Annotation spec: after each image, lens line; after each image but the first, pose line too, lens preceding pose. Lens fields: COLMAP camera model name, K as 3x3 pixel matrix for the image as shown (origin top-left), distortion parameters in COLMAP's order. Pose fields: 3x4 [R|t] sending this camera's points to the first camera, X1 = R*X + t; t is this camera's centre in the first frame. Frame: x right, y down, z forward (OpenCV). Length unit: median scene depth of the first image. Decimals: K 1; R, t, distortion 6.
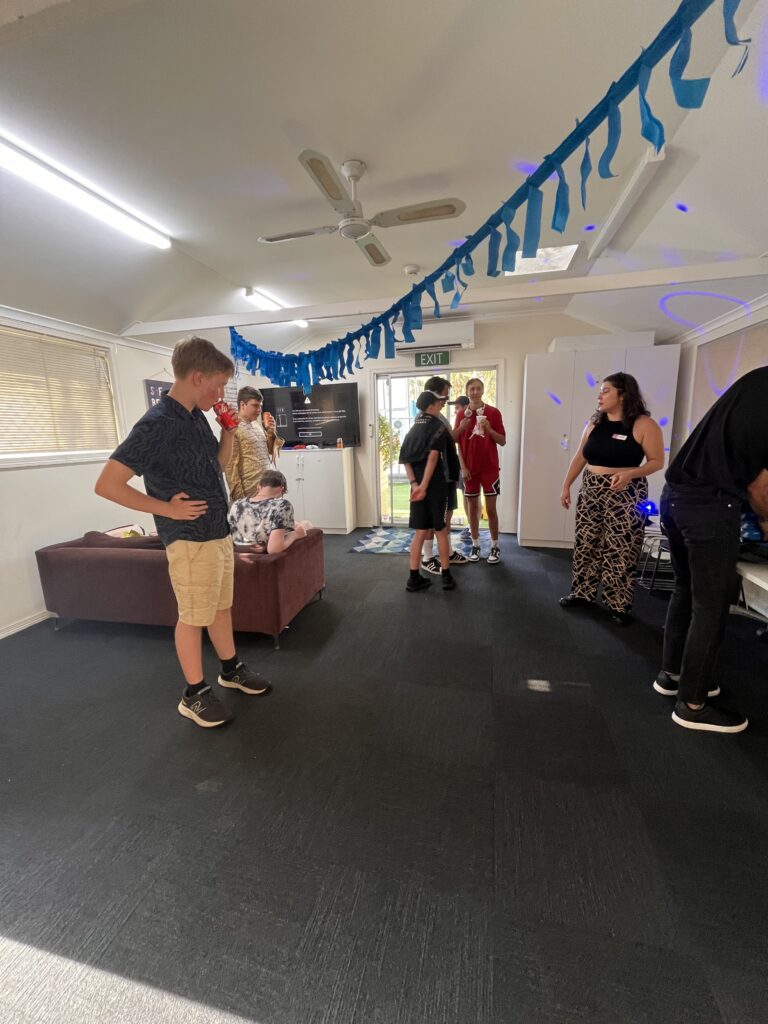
lens RADIAL K [[409.9, 0, 375.7], [0, 409.9, 499.8], [0, 0, 1]] dist [-0.003872, 0.000129]
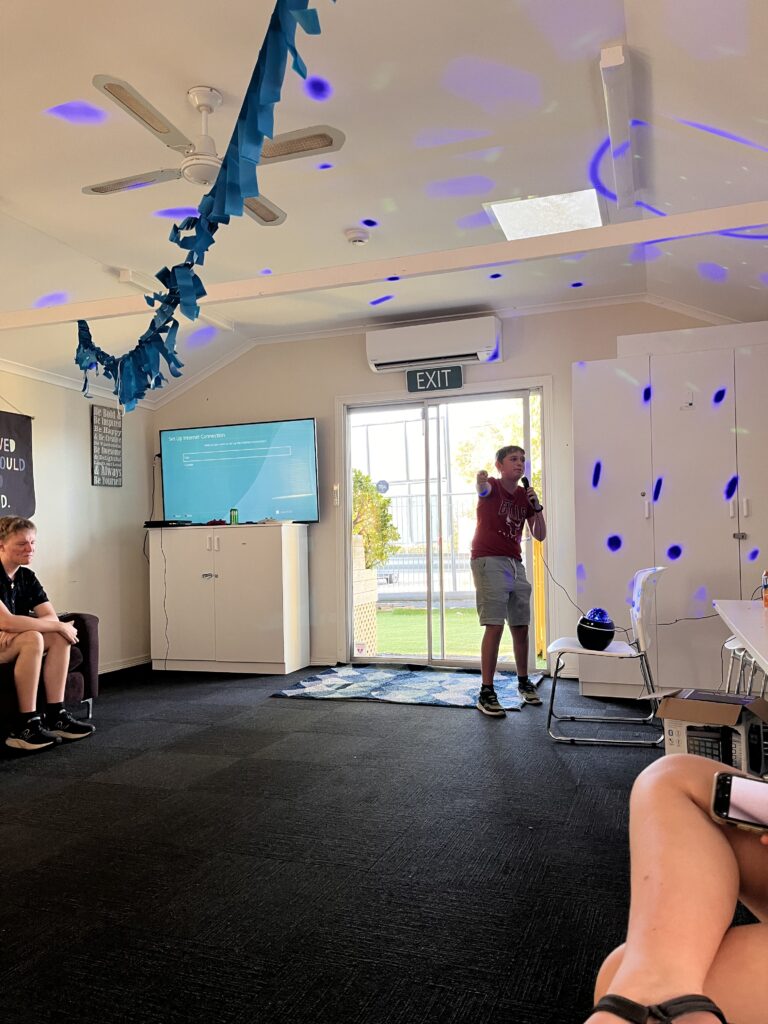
lens RADIAL K [[769.8, 0, 380.4], [0, 769.8, 506.9], [0, 0, 1]] dist [0.047783, -0.026193]
pose [[0.995862, 0.001700, -0.090860, 0.184079], [-0.021174, 0.976647, -0.213803, 0.098708], [0.088375, 0.214842, 0.972642, -0.087398]]
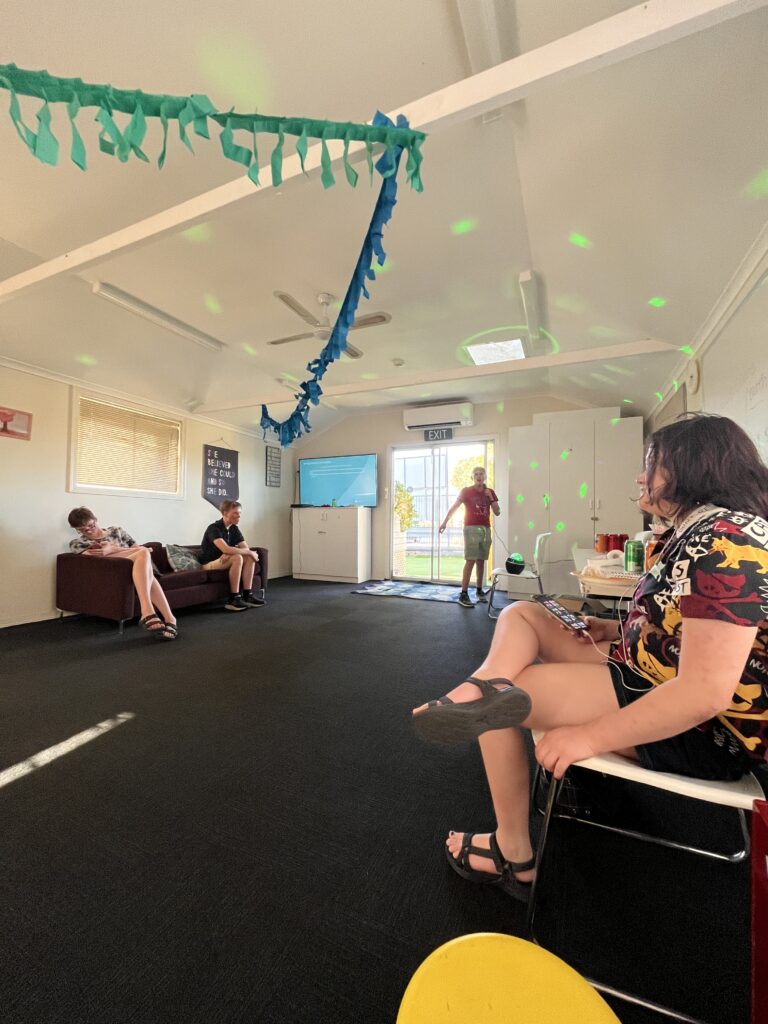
lens RADIAL K [[409.9, 0, 376.9], [0, 409.9, 505.5], [0, 0, 1]] dist [-0.003872, 0.000129]
pose [[0.983795, 0.027708, -0.177141, 0.202973], [-0.063939, 0.977246, -0.202243, 0.118045], [0.167506, 0.210292, 0.963182, -0.135833]]
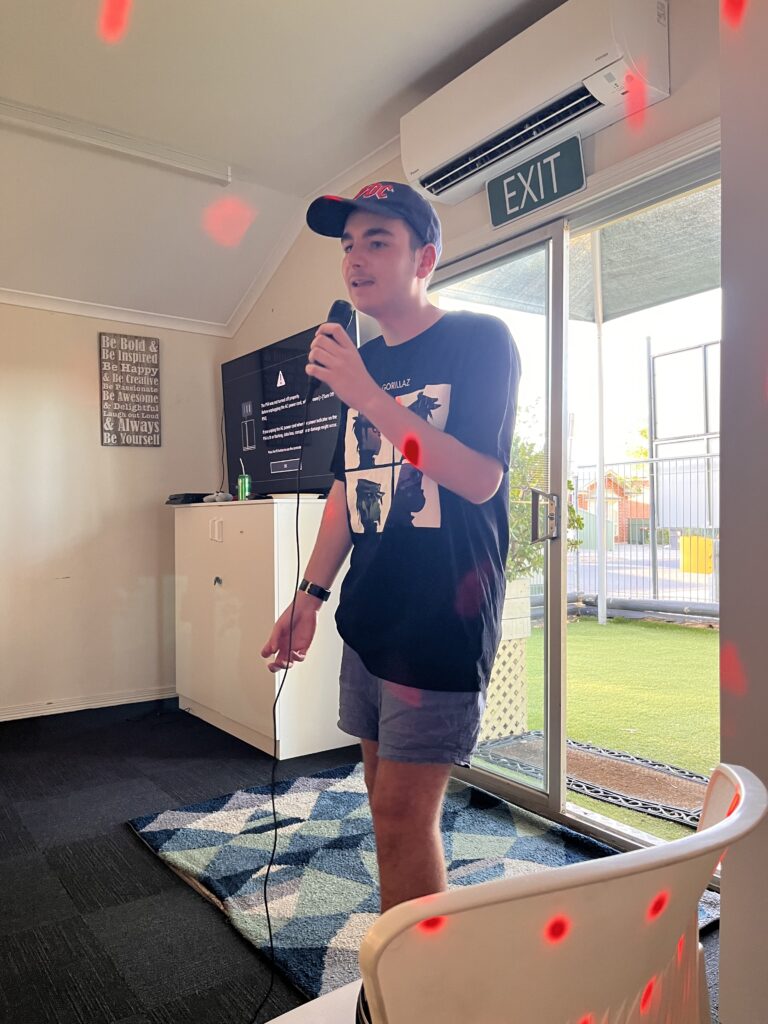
lens RADIAL K [[769.8, 0, 392.7], [0, 769.8, 506.2], [0, 0, 1]] dist [0.047783, -0.026193]
pose [[0.765092, 0.010901, -0.643829, 0.462939], [-0.121950, 0.984215, -0.128255, -0.055552], [0.632268, 0.176642, 0.754344, 0.659657]]
